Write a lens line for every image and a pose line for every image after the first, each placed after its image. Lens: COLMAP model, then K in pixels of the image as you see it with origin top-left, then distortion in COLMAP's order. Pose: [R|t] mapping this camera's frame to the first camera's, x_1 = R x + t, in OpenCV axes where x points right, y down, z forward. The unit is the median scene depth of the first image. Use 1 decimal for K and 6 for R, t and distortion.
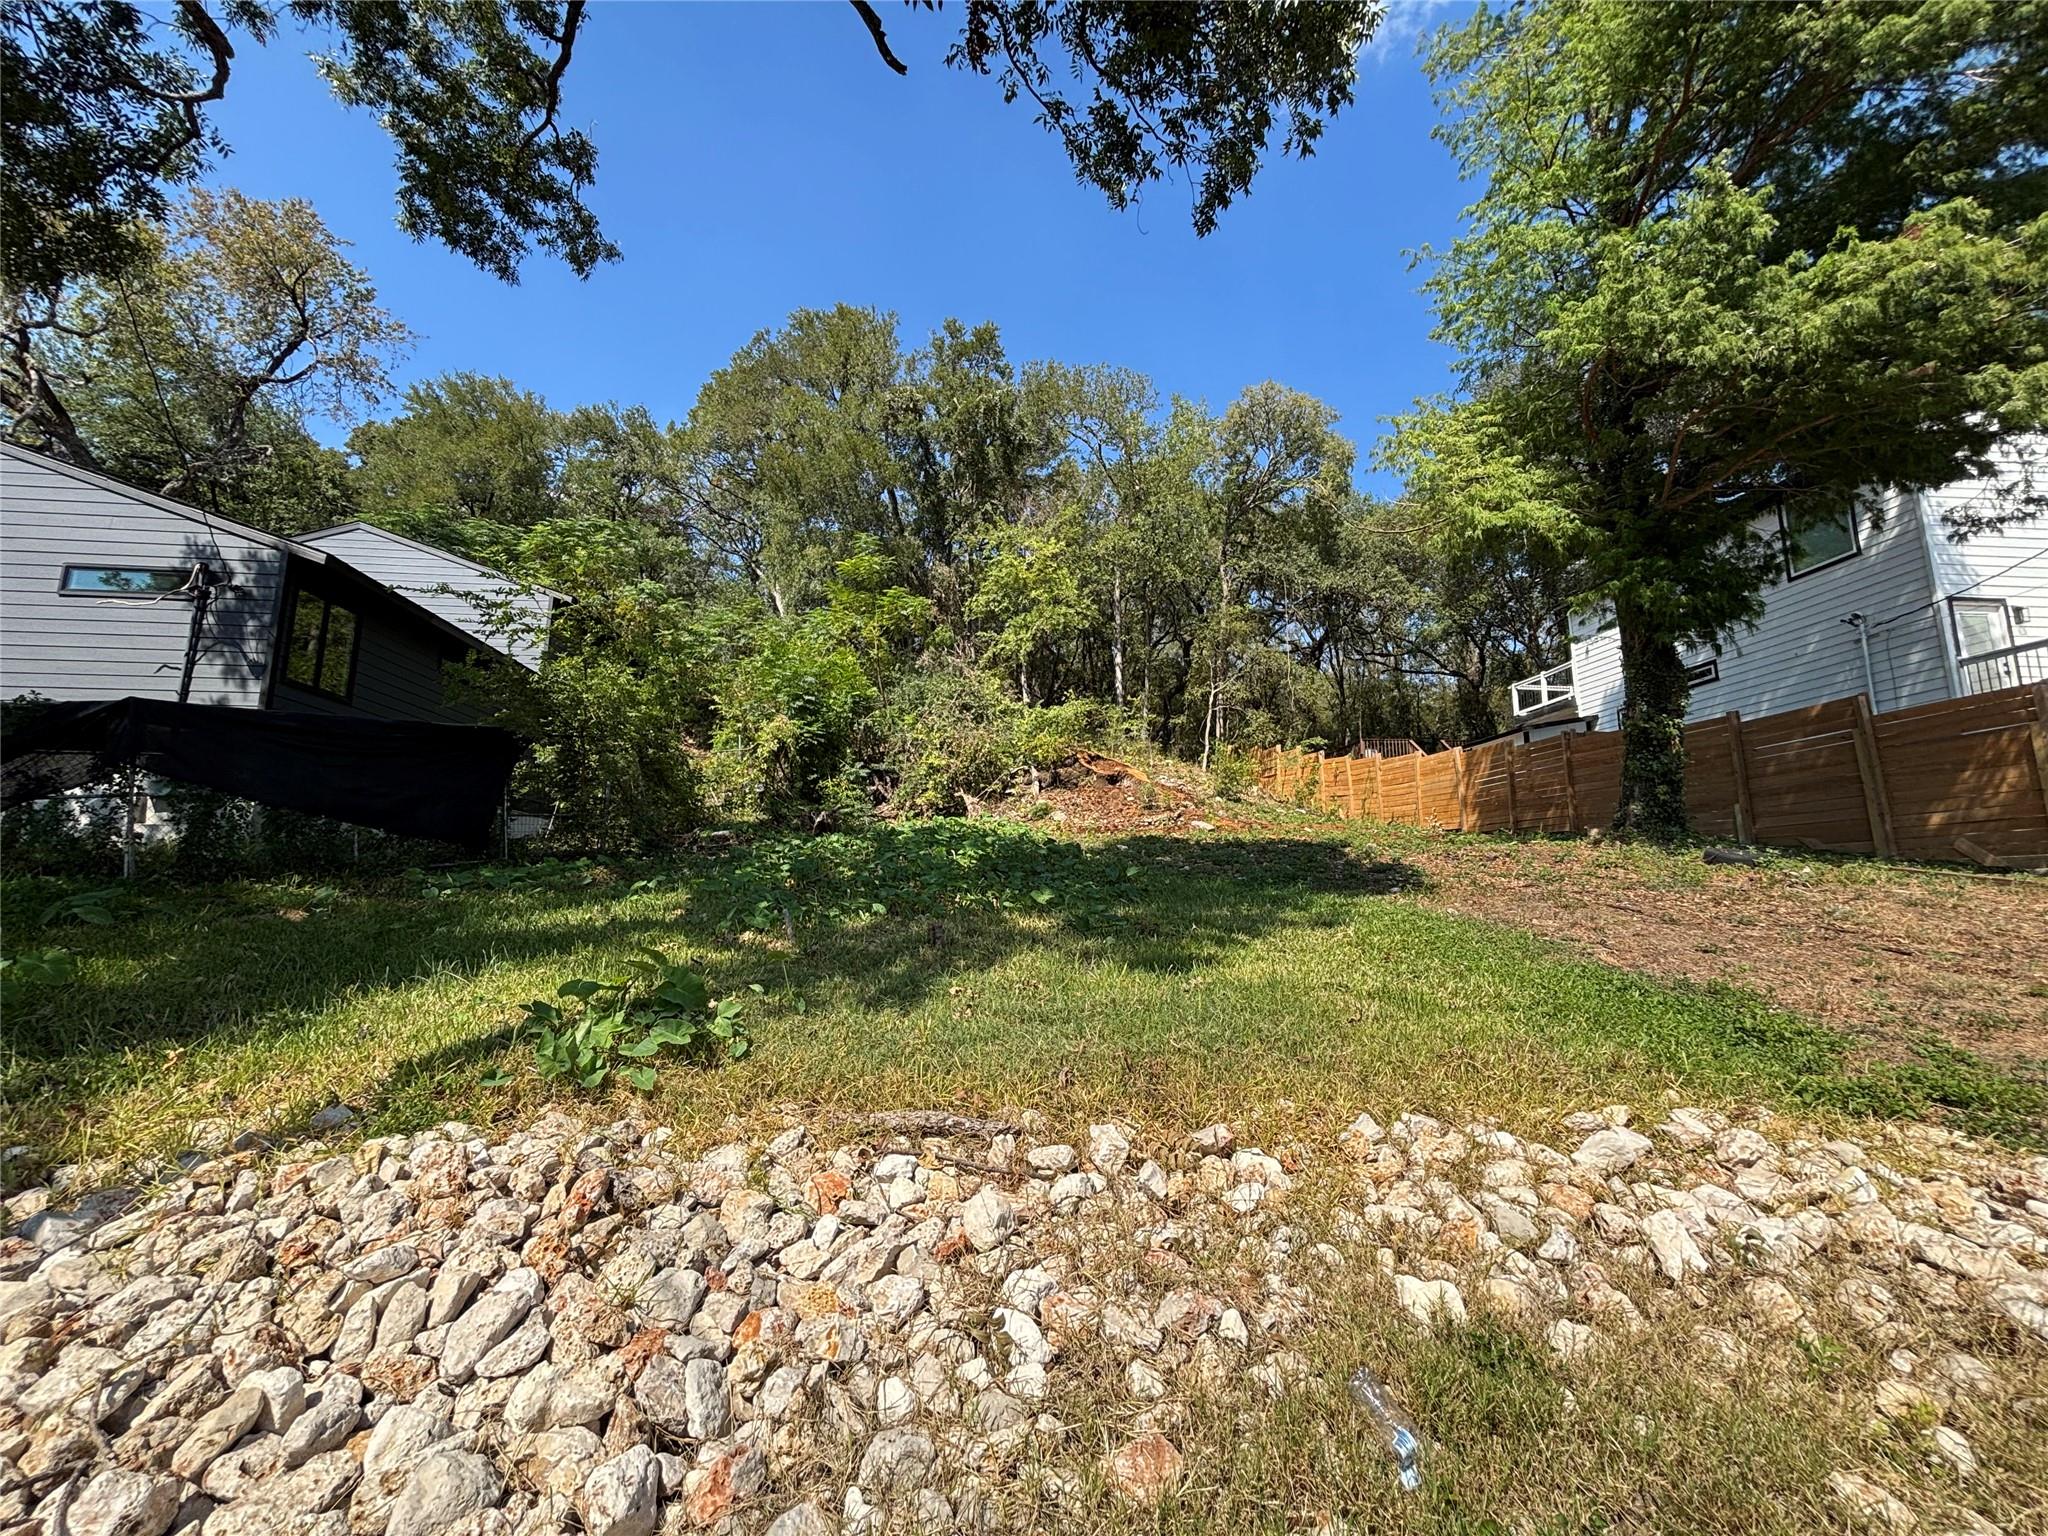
lens RADIAL K [[816.6, 0, 1024.0], [0, 816.6, 768.0], [0, 0, 1]] dist [-0.000890, 0.000078]
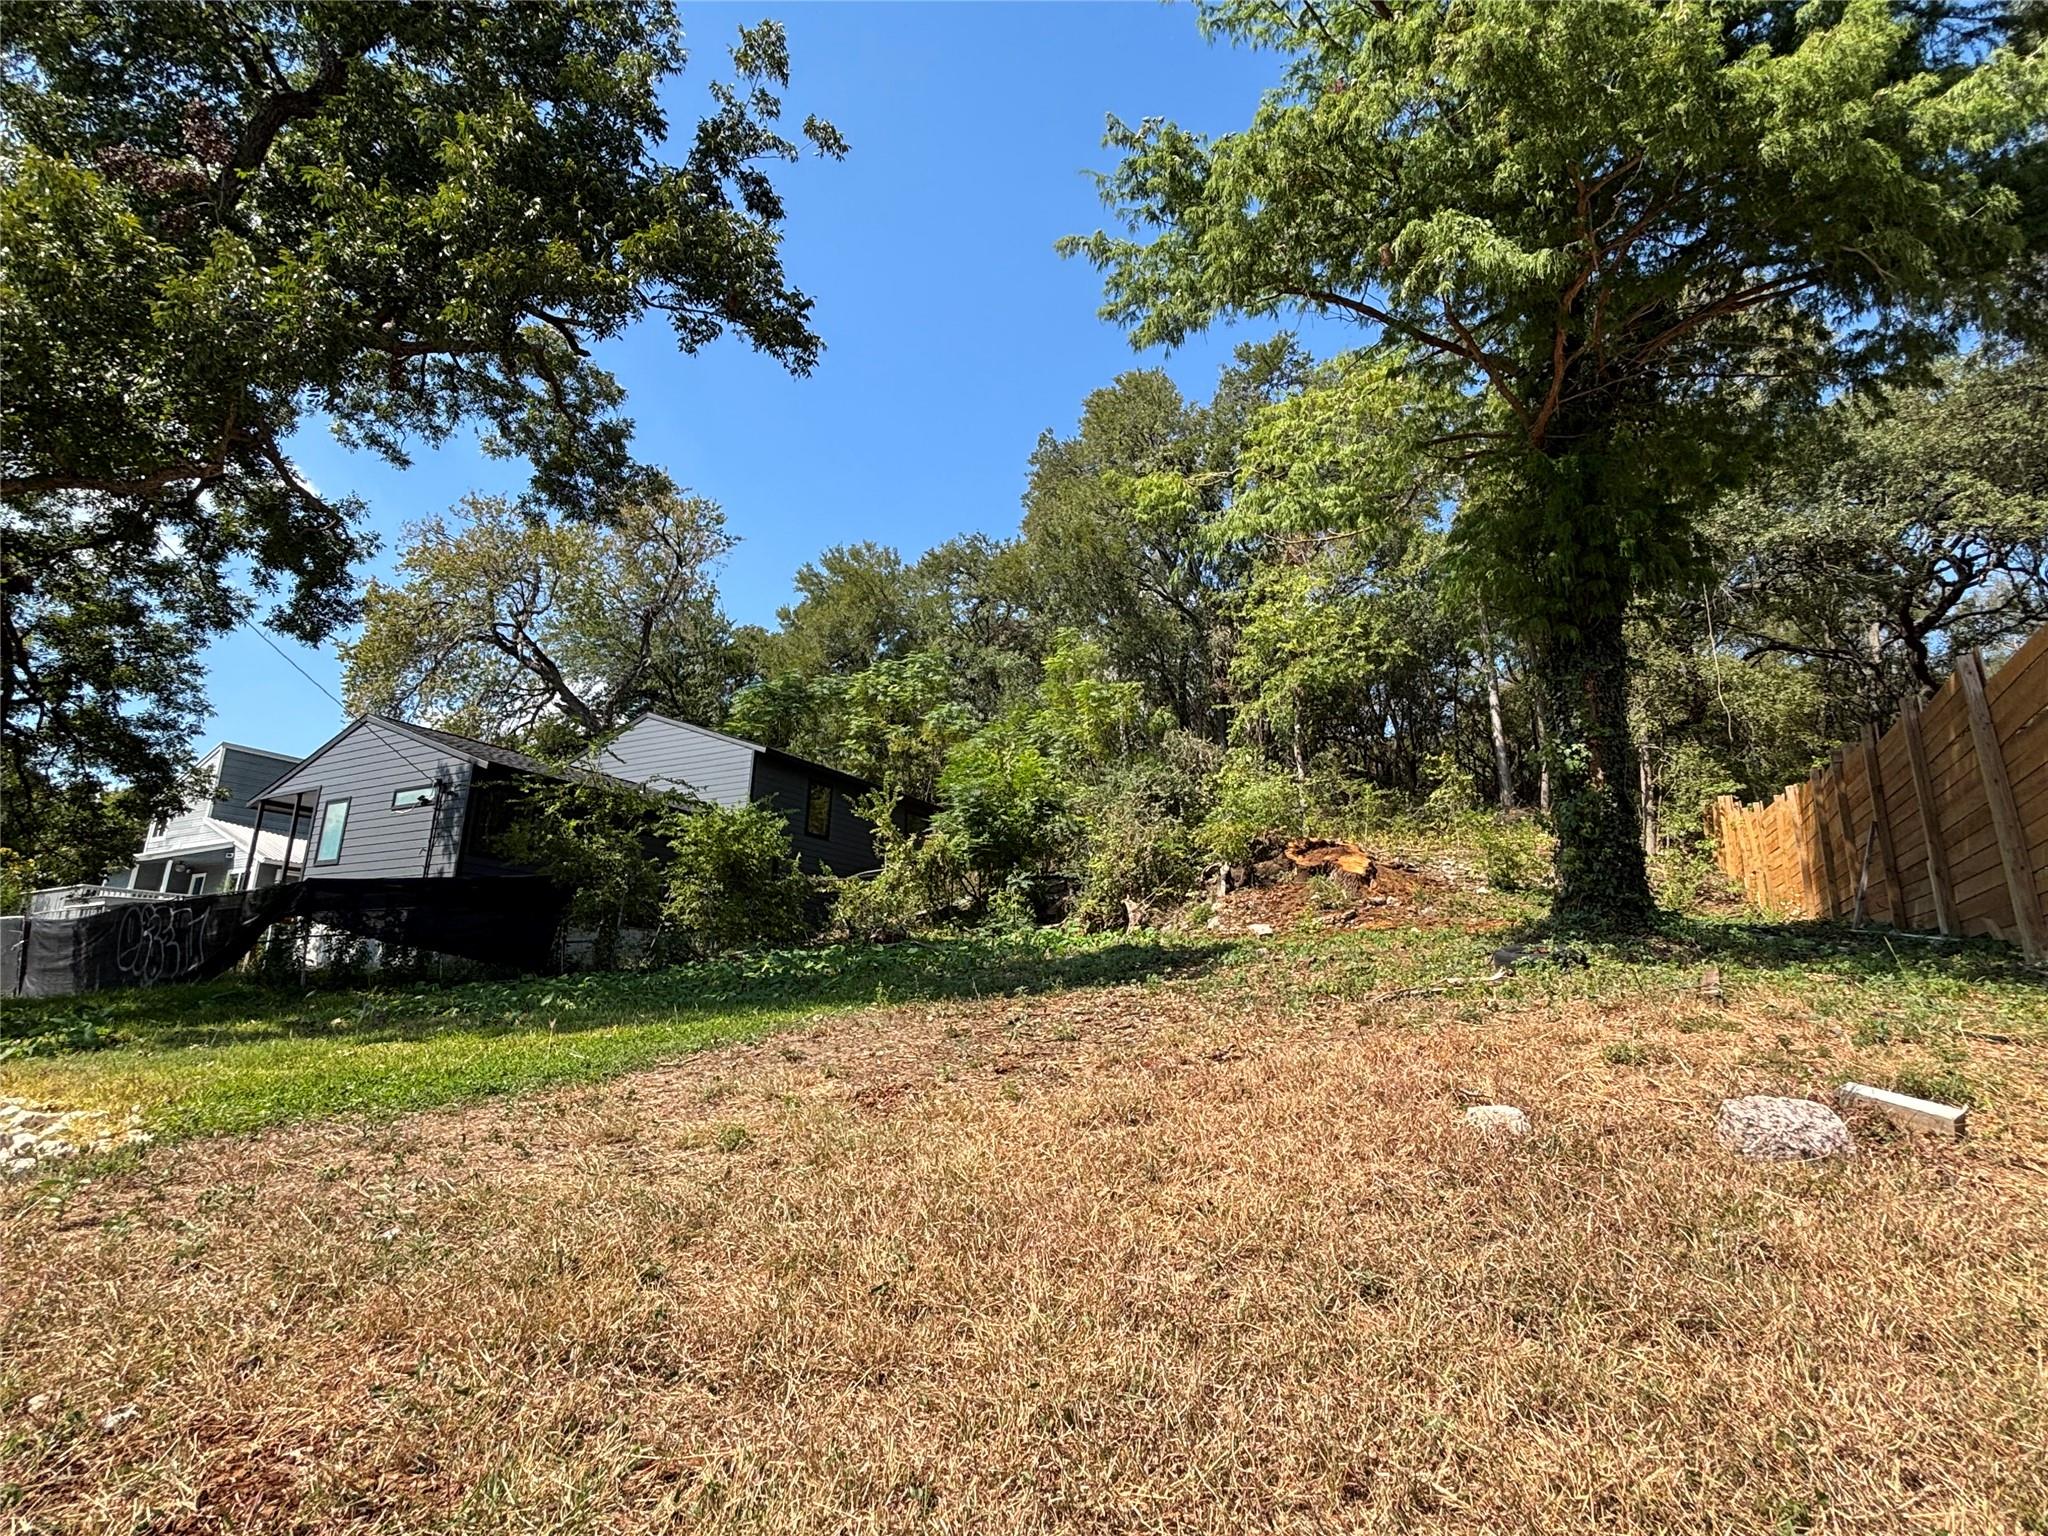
lens RADIAL K [[1013.5, 0, 1024.0], [0, 1013.5, 768.0], [0, 0, 1]] dist [-0.000350, -0.000276]
pose [[0.814481, -0.123077, -0.566986, 0.435022], [0.067019, 0.990657, -0.118771, 0.011295], [0.576307, 0.058738, 0.815120, 0.044681]]
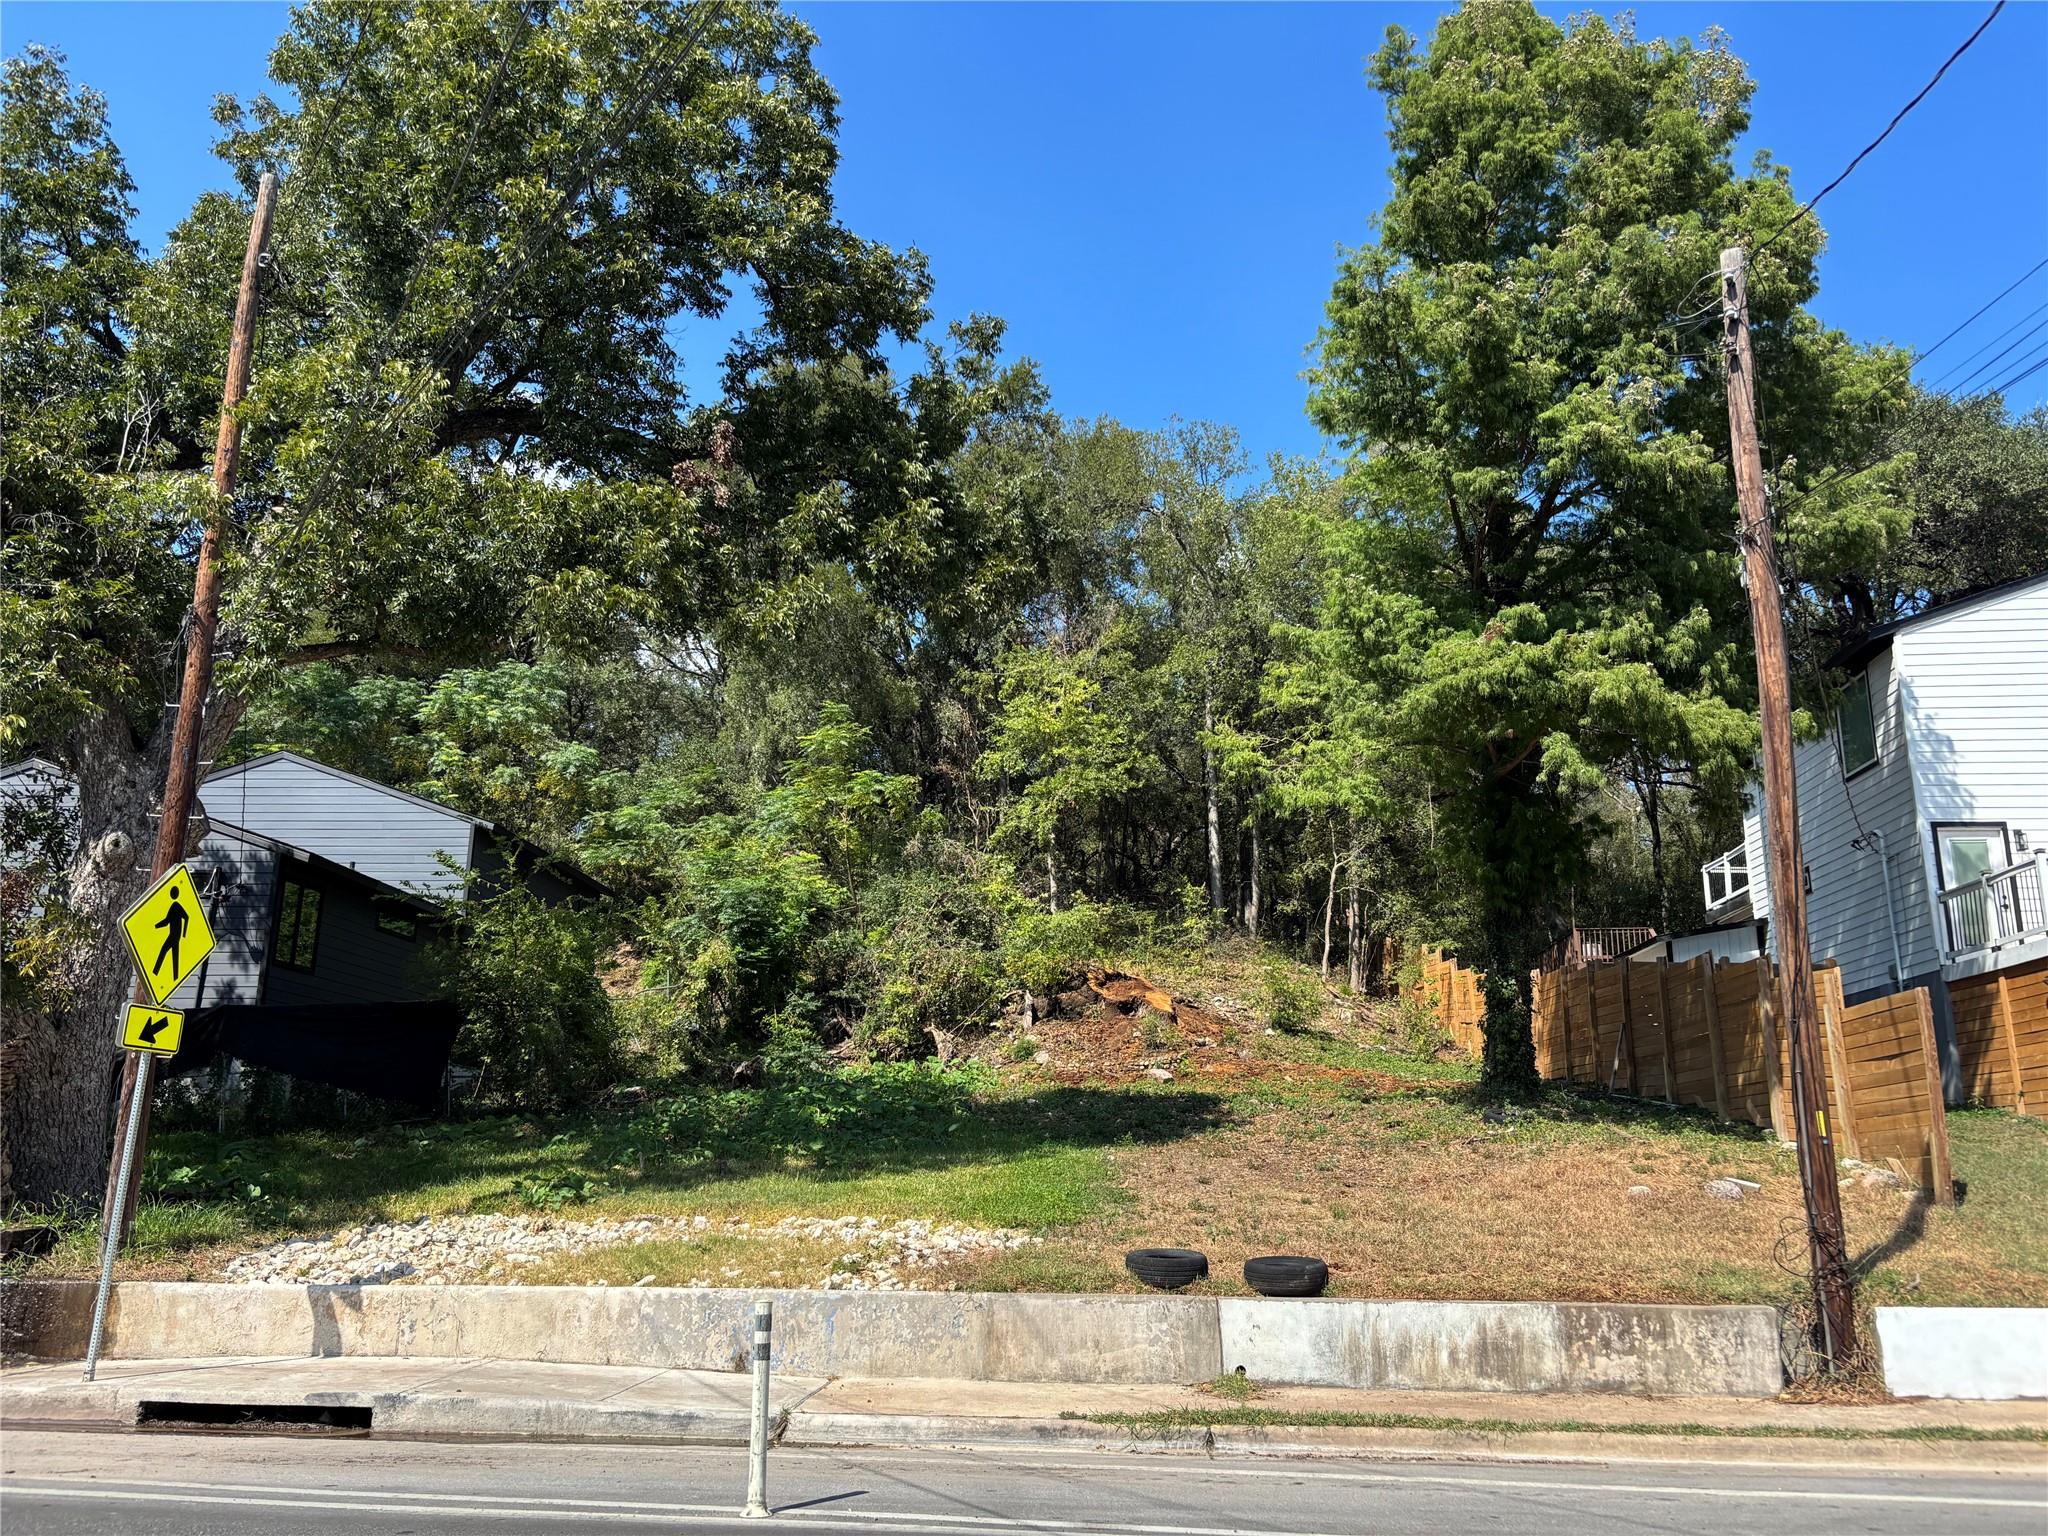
lens RADIAL K [[1535.6, 0, 1028.2], [0, 1535.6, 790.8], [0, 0, 1]] dist [0.021133, 0.002903]
pose [[0.988531, -0.028835, -0.148242, 0.239560], [0.016165, 0.996166, -0.085978, -0.067957], [0.150153, 0.082596, 0.985207, -0.497794]]
